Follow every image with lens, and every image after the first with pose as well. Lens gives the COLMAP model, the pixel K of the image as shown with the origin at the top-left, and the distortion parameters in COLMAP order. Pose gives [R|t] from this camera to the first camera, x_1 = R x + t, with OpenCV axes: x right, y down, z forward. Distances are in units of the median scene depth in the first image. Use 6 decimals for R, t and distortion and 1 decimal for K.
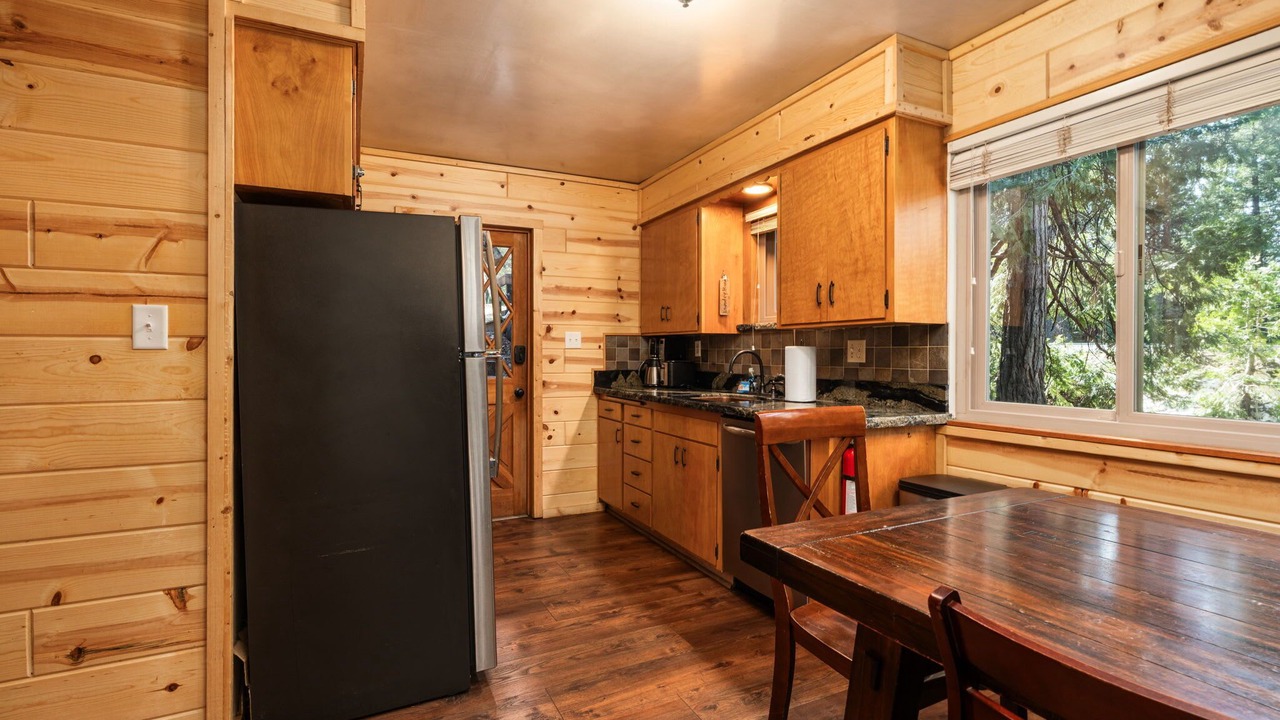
lens RADIAL K [[578.4, 0, 641.9], [0, 578.4, 356.4], [0, 0, 1]] dist [-0.007754, 0.003121]
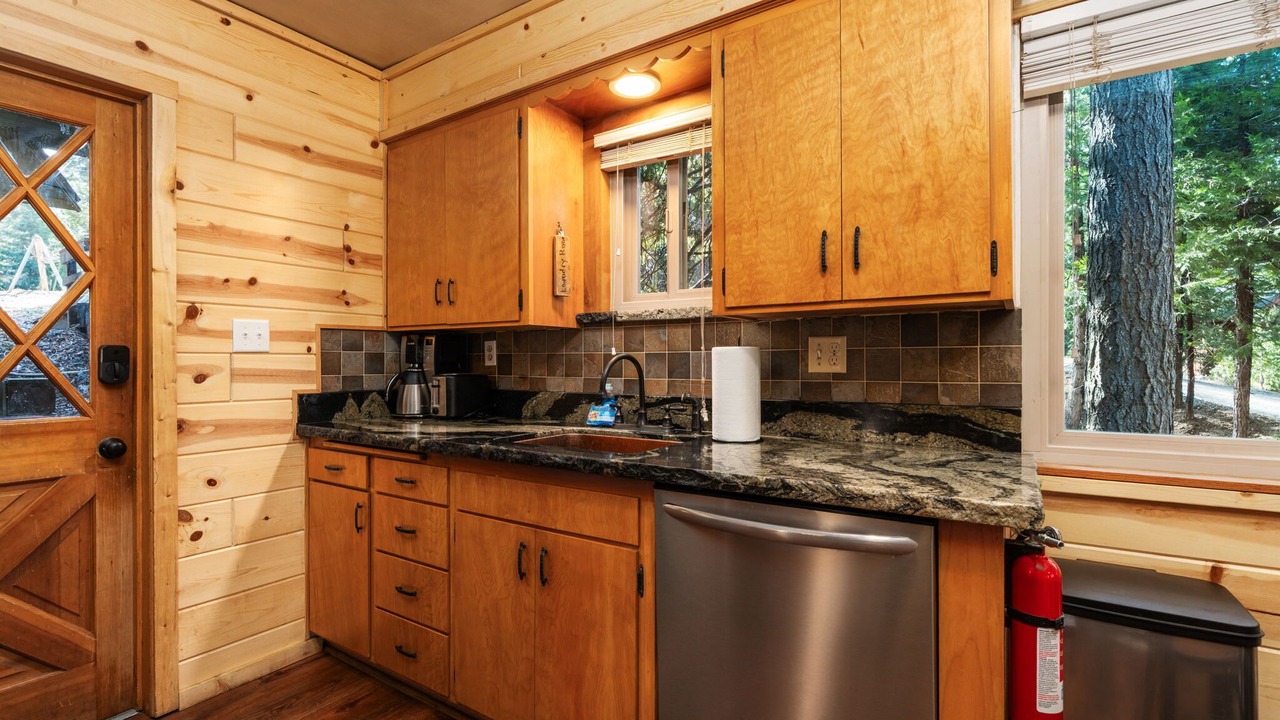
lens RADIAL K [[578.4, 0, 636.5], [0, 578.4, 360.5], [0, 0, 1]] dist [-0.007754, 0.003121]
pose [[0.864026, -0.004300, 0.503429, -0.084999], [0.008189, 0.999951, -0.005514, -0.000876], [-0.503381, 0.008887, 0.864019, 0.407115]]
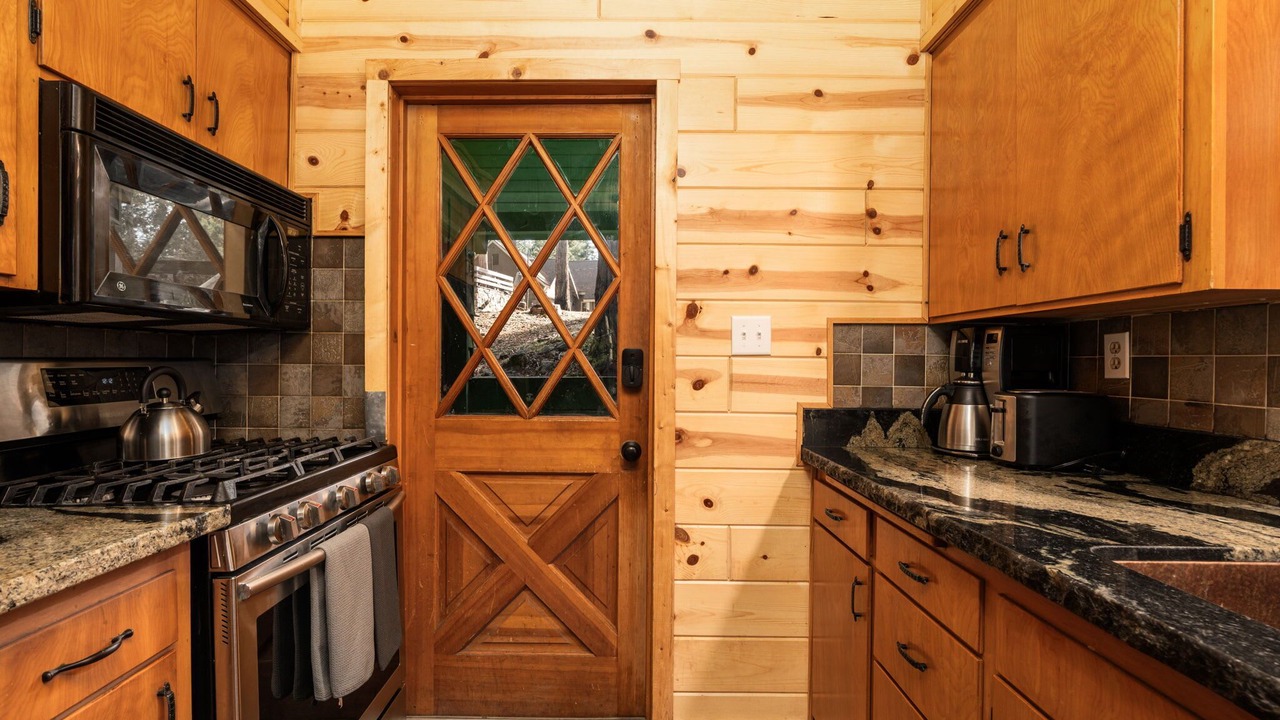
lens RADIAL K [[578.4, 0, 630.8], [0, 578.4, 365.3], [0, 0, 1]] dist [-0.007754, 0.003121]
pose [[0.896472, 0.007107, -0.443043, -0.009921], [-0.009790, 0.999945, -0.003769, -0.003887], [0.442992, 0.007716, 0.896493, 0.602955]]
